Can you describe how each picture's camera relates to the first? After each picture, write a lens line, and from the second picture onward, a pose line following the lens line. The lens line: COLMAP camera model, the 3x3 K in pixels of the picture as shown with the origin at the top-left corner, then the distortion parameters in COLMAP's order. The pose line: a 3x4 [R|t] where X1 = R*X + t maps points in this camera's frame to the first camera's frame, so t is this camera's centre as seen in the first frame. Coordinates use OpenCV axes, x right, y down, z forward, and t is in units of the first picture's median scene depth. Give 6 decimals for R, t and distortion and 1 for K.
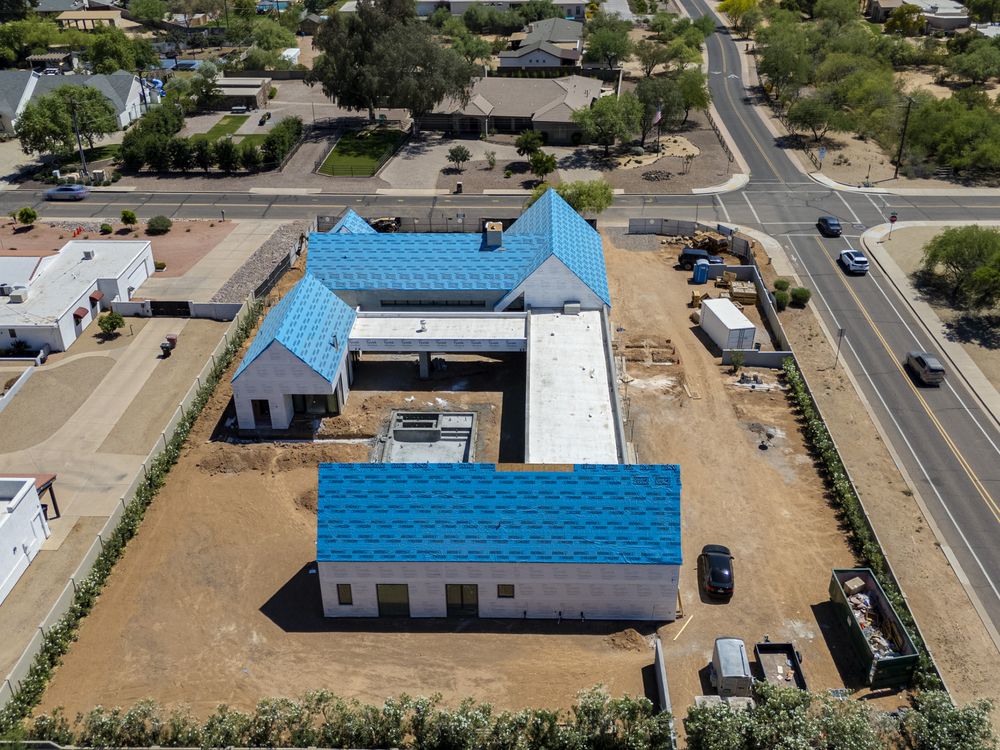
lens RADIAL K [[1012.3, 0, 500.0], [0, 1012.3, 375.0], [0, 0, 1]] dist [0.015094, 0.009940]
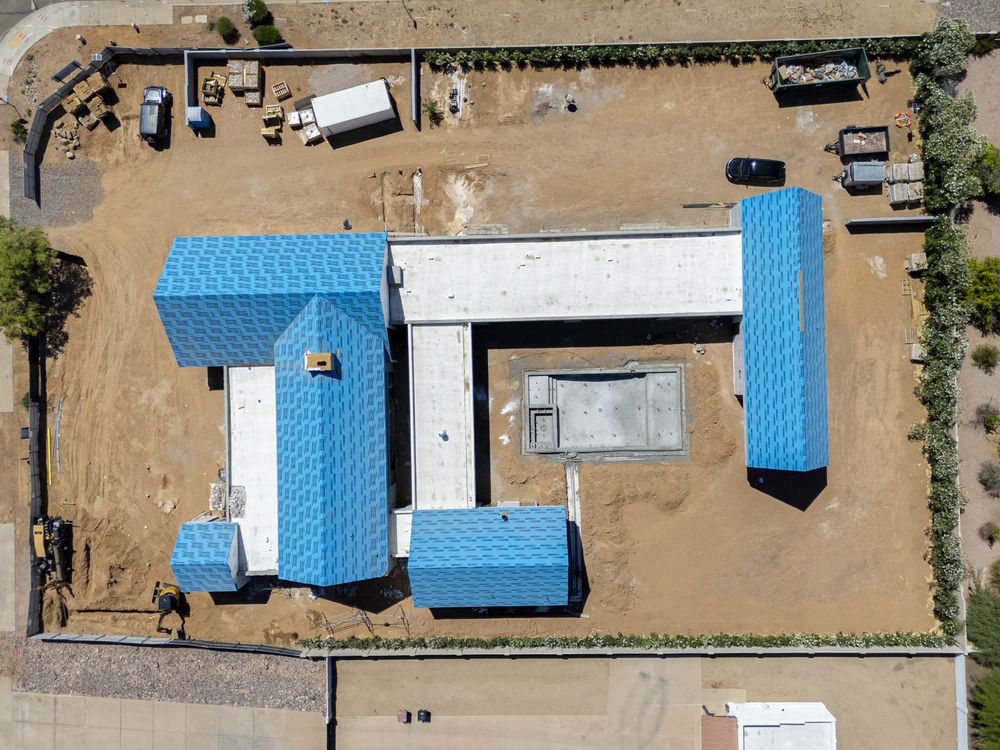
lens RADIAL K [[1012.3, 0, 500.0], [0, 1012.3, 375.0], [0, 0, 1]] dist [0.015094, 0.009940]
pose [[-0.059665, -0.997810, 0.028563, -0.056560], [0.491091, -0.004429, 0.871097, -0.919001], [-0.869062, 0.066001, 0.490280, 0.540763]]
